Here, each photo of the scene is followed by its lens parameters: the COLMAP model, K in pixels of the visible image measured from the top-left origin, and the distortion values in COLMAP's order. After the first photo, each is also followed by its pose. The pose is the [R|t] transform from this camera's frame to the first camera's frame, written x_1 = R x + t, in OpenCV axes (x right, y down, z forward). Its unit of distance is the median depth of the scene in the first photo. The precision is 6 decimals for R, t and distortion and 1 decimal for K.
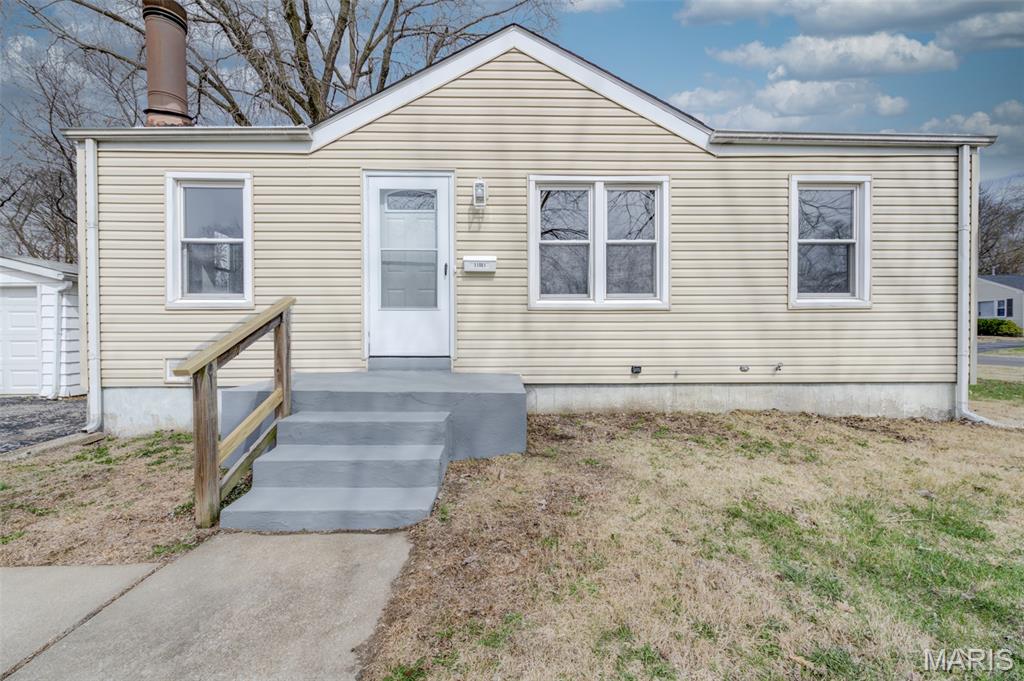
lens RADIAL K [[401.9, 0, 515.9], [0, 401.9, 340.9], [0, 0, 1]] dist [0.007977, -0.002641]
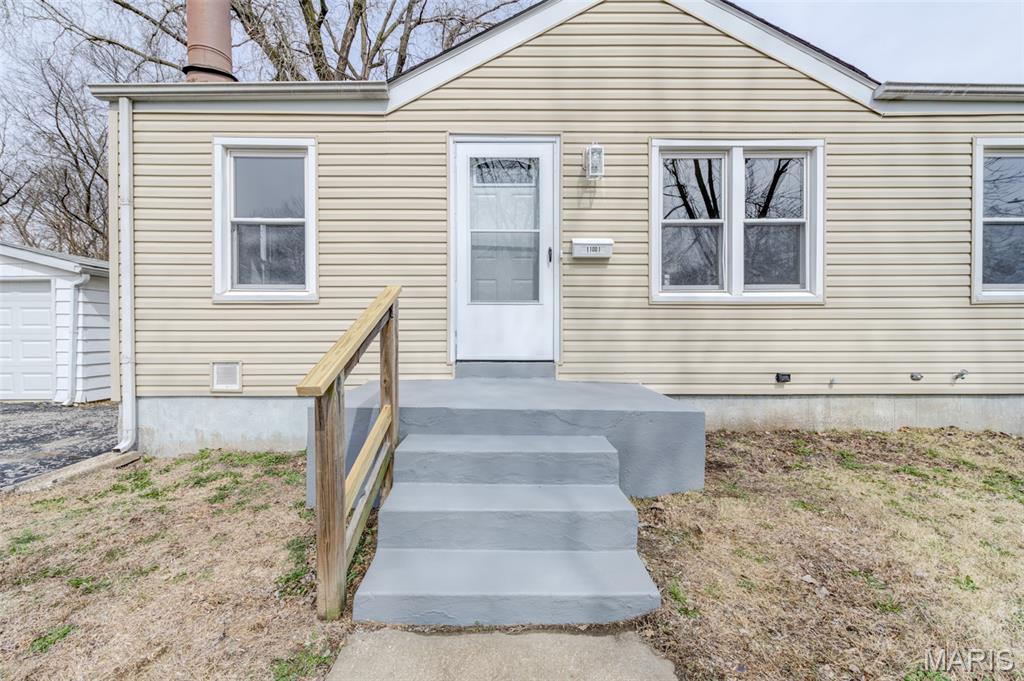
lens RADIAL K [[401.9, 0, 504.2], [0, 401.9, 340.2], [0, 0, 1]] dist [0.007977, -0.002641]
pose [[0.999911, 0.002027, -0.013177, -0.255578], [-0.002053, 0.999996, -0.002019, -0.001777], [0.013173, 0.002046, 0.999911, 0.177198]]
